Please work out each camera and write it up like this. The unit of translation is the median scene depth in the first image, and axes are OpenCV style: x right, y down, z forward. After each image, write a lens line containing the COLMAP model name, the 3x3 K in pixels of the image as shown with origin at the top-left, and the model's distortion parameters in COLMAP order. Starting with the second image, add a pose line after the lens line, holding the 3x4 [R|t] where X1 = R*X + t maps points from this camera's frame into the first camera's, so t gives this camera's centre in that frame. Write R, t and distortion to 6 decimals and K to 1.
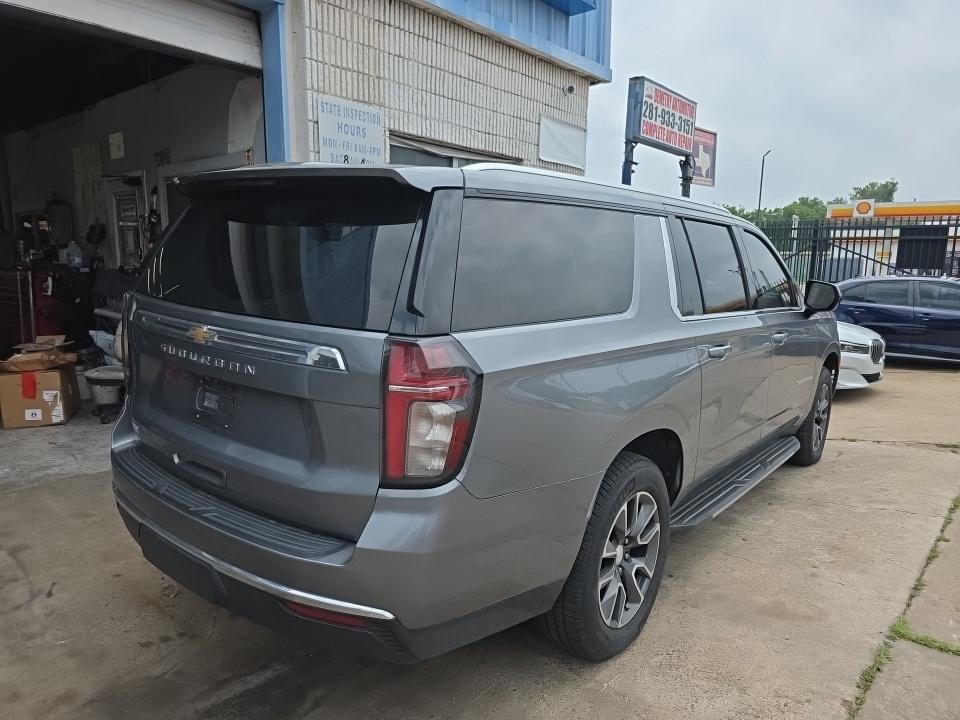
lens RADIAL K [[662.5, 0, 480.0], [0, 662.5, 360.0], [0, 0, 1]] dist [0.034392, -0.037413]
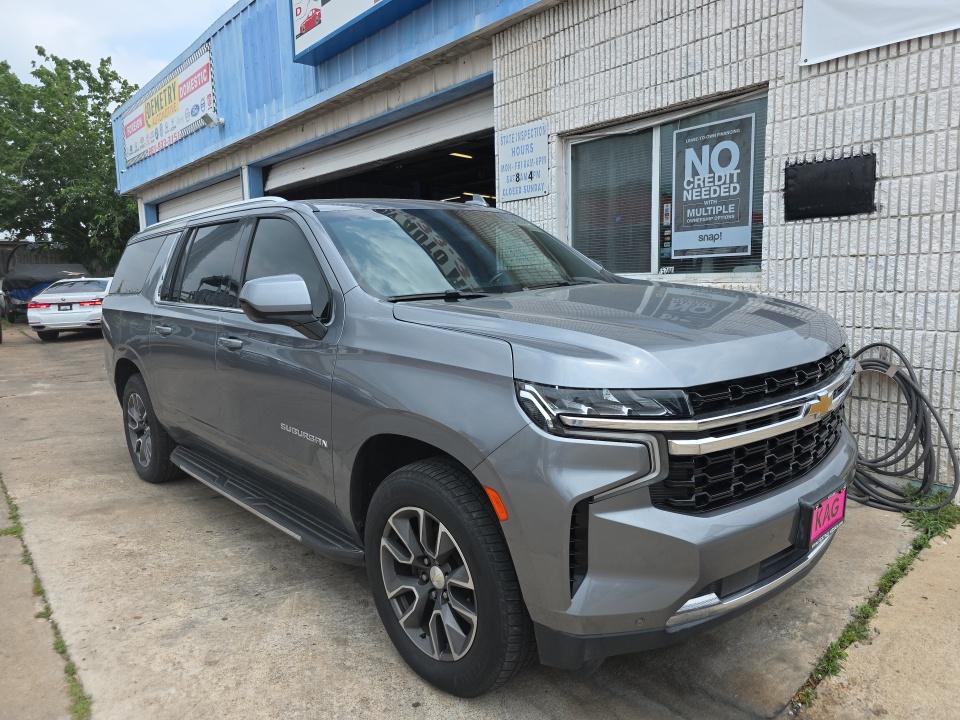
lens RADIAL K [[662.5, 0, 480.0], [0, 662.5, 360.0], [0, 0, 1]] dist [0.034392, -0.037413]
pose [[-0.167431, 0.107167, -0.980042, 1.005061], [-0.129734, 0.983035, 0.129658, -0.130352], [0.977311, 0.148853, -0.150687, 1.184320]]
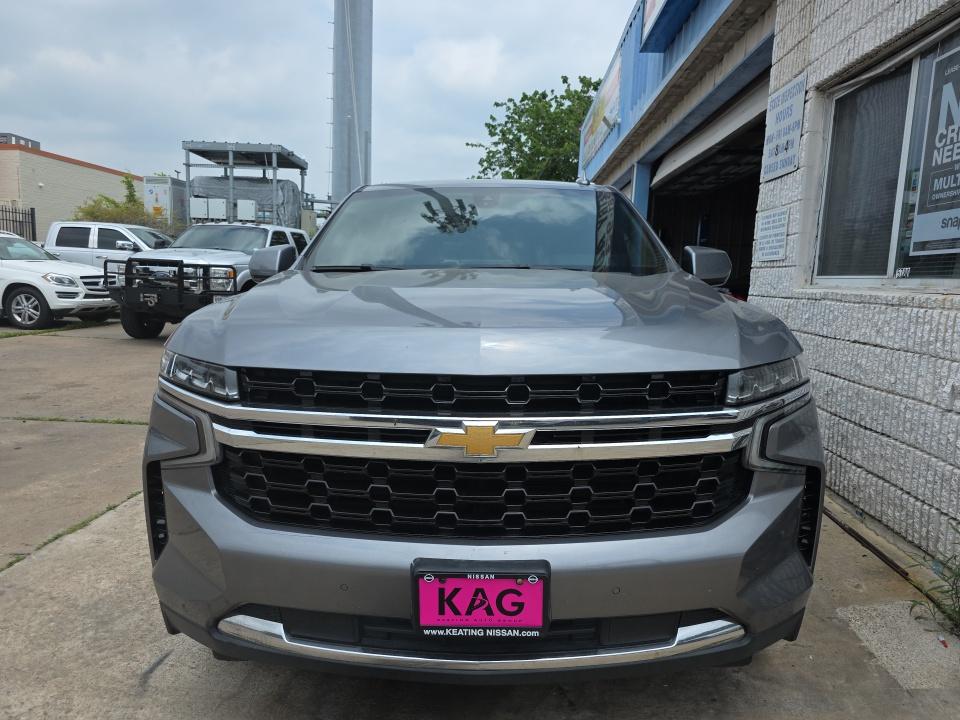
lens RADIAL K [[662.5, 0, 480.0], [0, 662.5, 360.0], [0, 0, 1]] dist [0.034392, -0.037413]
pose [[-0.804583, 0.021555, -0.593449, 0.705504], [-0.147530, 0.960755, 0.234913, -0.179503], [0.575223, 0.276558, -0.769827, 1.575097]]
